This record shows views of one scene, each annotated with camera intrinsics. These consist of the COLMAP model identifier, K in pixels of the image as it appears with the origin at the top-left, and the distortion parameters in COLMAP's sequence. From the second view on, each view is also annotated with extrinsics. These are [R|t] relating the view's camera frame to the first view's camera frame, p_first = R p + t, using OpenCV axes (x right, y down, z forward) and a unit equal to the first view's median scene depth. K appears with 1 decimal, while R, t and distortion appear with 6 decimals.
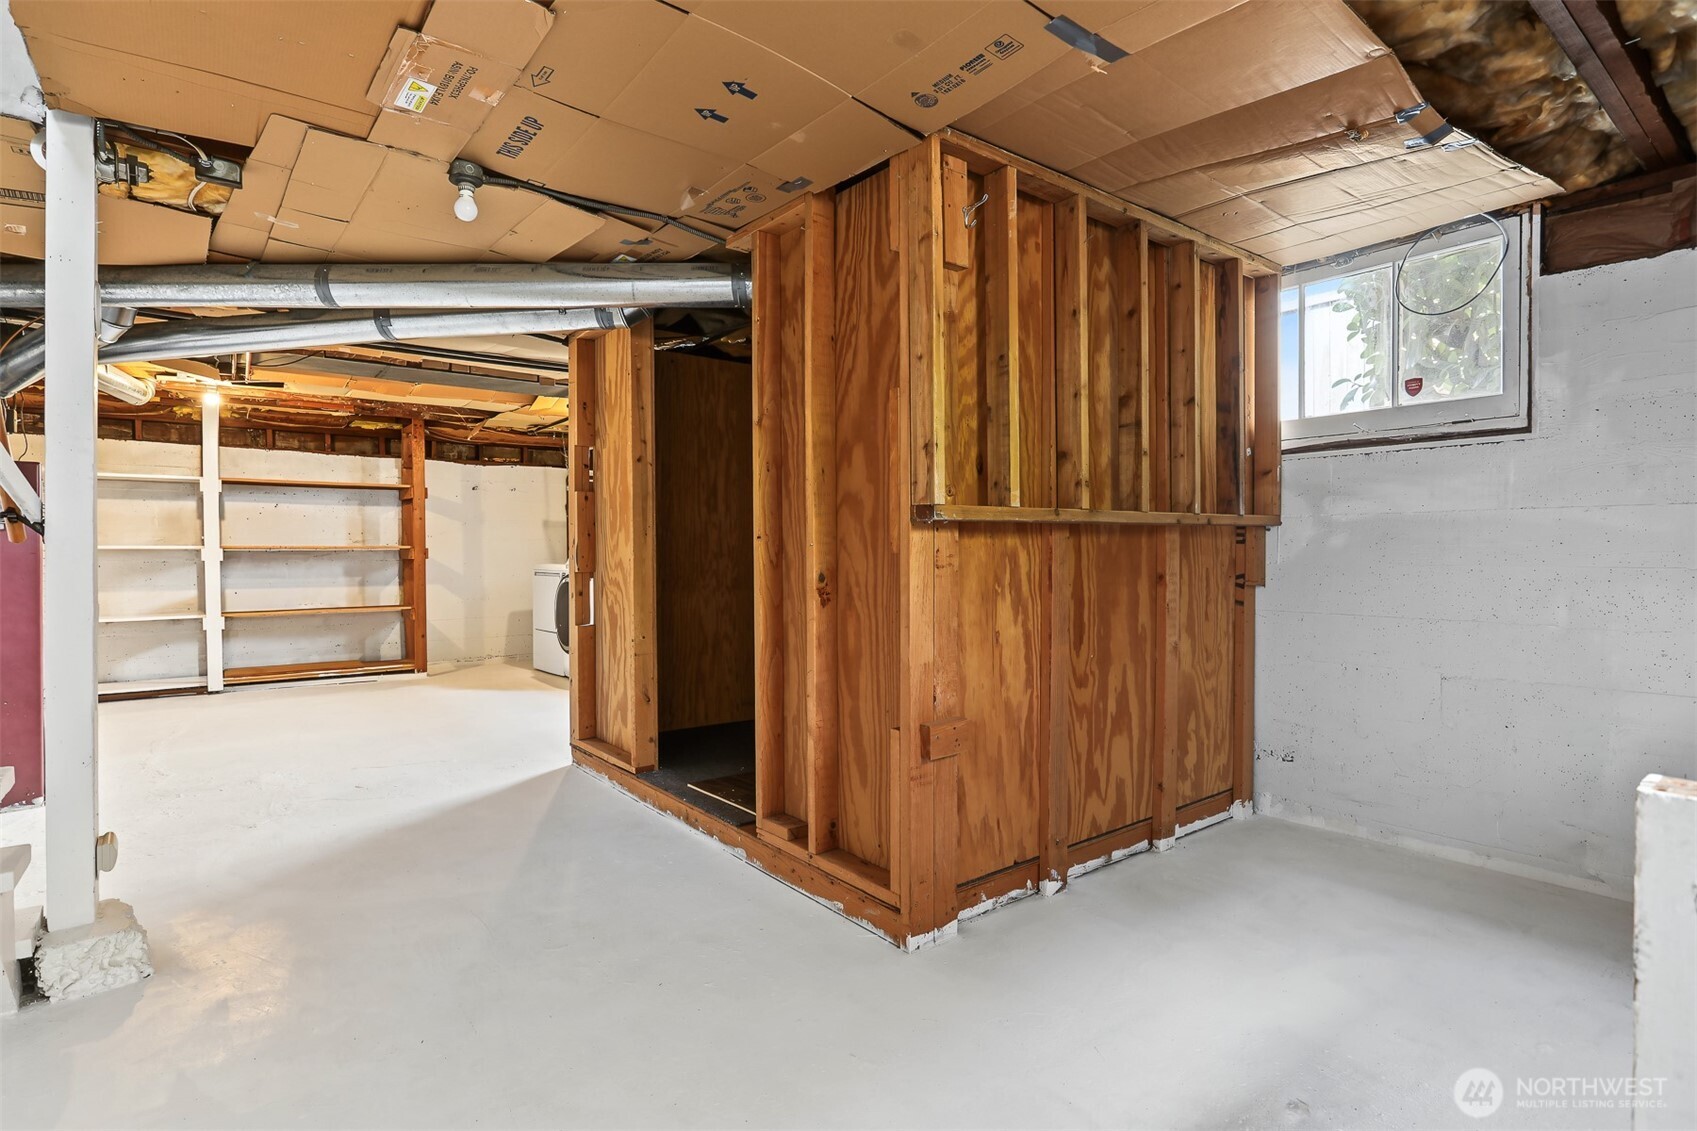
lens RADIAL K [[828.4, 0, 848.5], [0, 828.4, 570.2], [0, 0, 1]] dist [-0.011611, 0.002492]
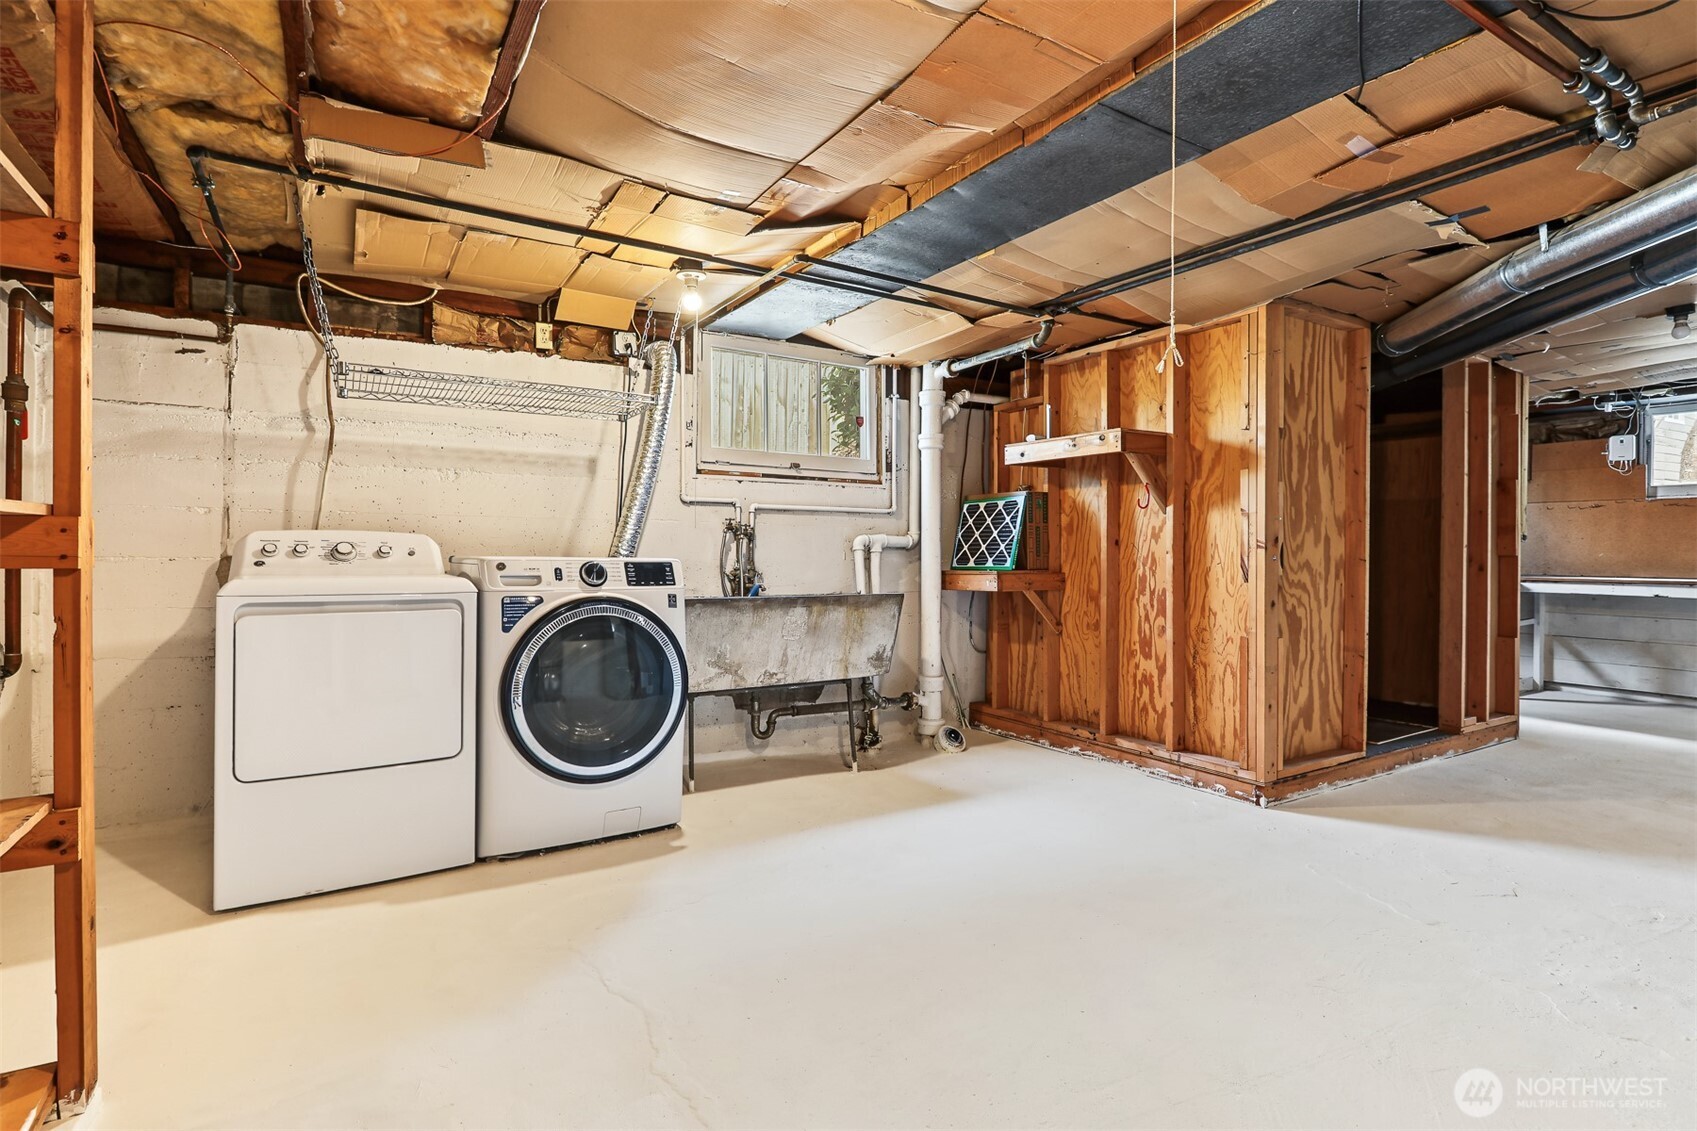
lens RADIAL K [[828.4, 0, 840.5], [0, 828.4, 554.9], [0, 0, 1]] dist [-0.011611, 0.002492]
pose [[0.105234, -0.000578, 0.994447, -0.590992], [0.014040, 0.999901, -0.000904, -0.011946], [-0.994348, 0.014057, 0.105232, 0.657742]]
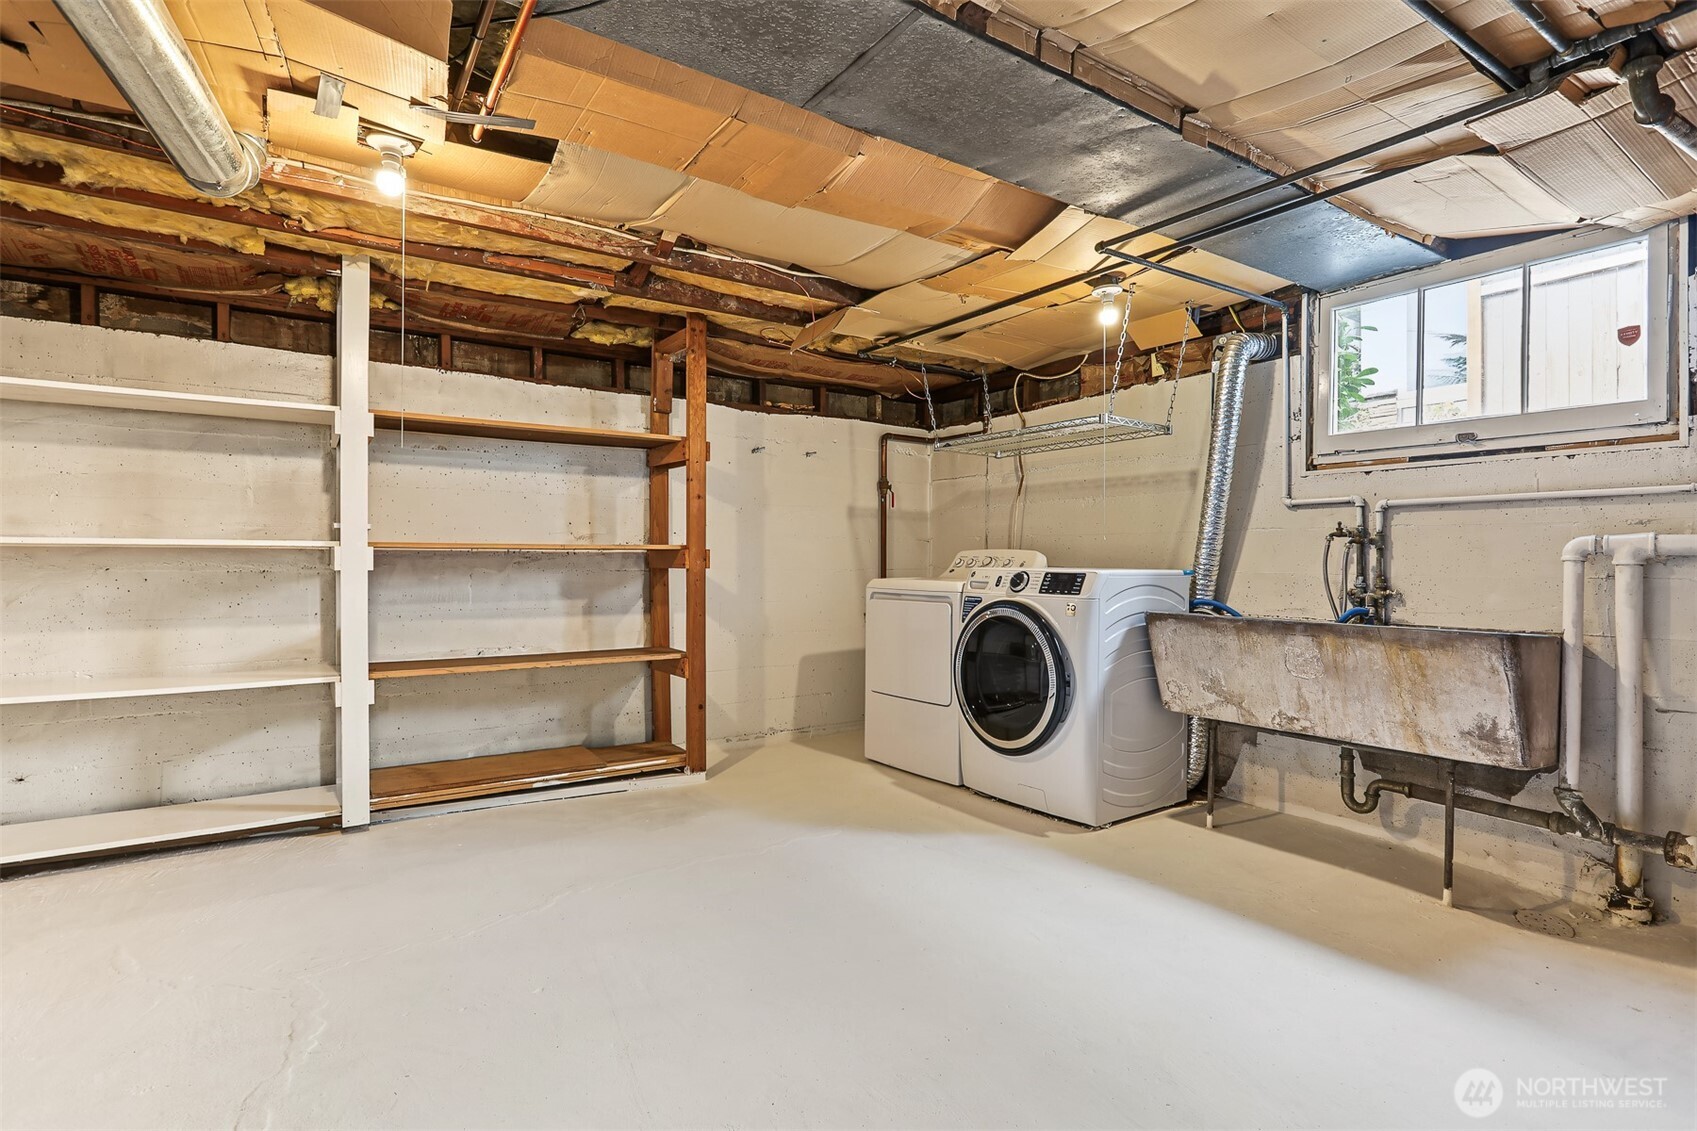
lens RADIAL K [[828.4, 0, 837.9], [0, 828.4, 563.0], [0, 0, 1]] dist [-0.011611, 0.002492]
pose [[0.998051, 0.006597, -0.062055, -0.392810], [-0.007701, 0.999816, -0.017567, -0.008438], [0.061928, 0.018011, 0.997918, 0.450584]]
